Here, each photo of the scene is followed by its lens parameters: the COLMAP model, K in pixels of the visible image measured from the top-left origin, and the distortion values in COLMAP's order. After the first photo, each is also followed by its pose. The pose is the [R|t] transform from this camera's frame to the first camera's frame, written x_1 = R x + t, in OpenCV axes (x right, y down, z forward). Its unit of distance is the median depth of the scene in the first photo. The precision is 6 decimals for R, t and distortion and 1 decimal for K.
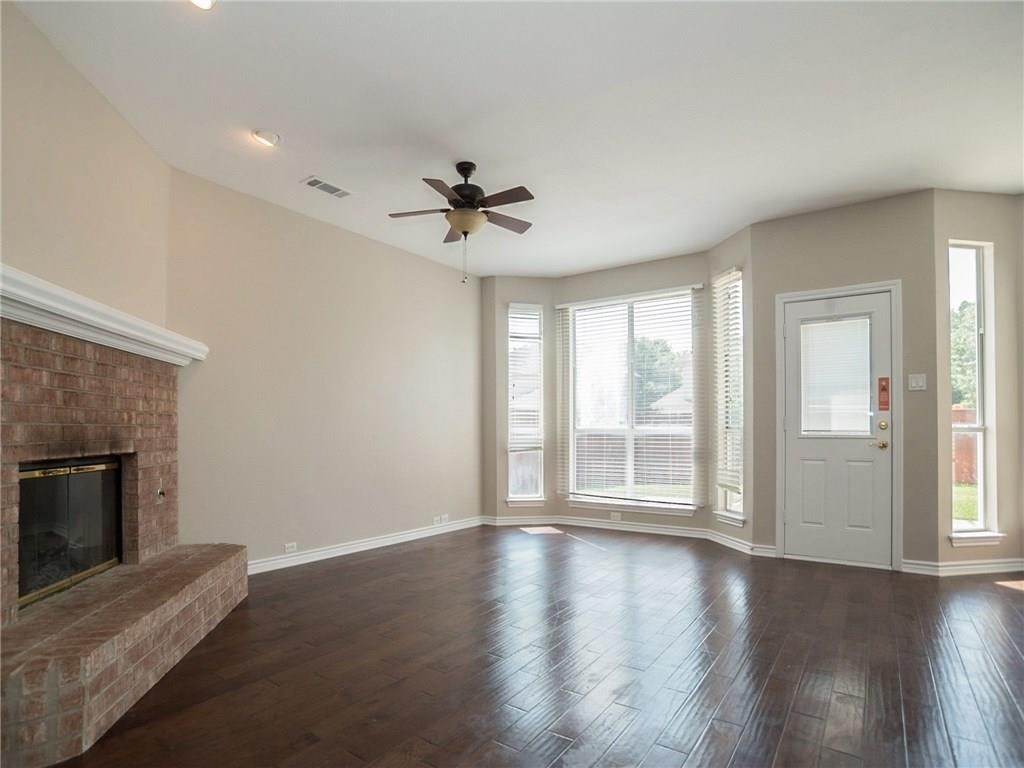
lens RADIAL K [[542.7, 0, 516.5], [0, 542.7, 431.2], [0, 0, 1]] dist [0.001772, 0.001385]
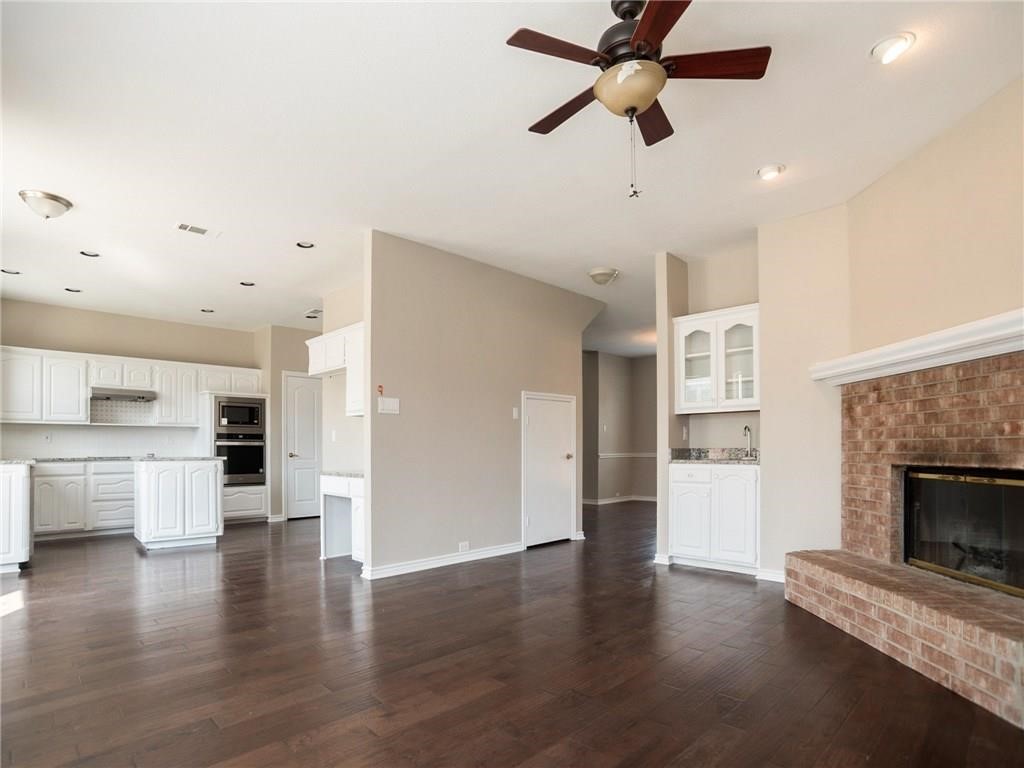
lens RADIAL K [[543.0, 0, 493.7], [0, 543.0, 443.2], [0, 0, 1]] dist [-0.090272, 0.048731]
pose [[-0.977723, 0.011514, 0.209584, -0.087018], [0.009541, 0.999900, -0.010423, 0.000227], [-0.209683, -0.008192, -0.977735, 2.197909]]
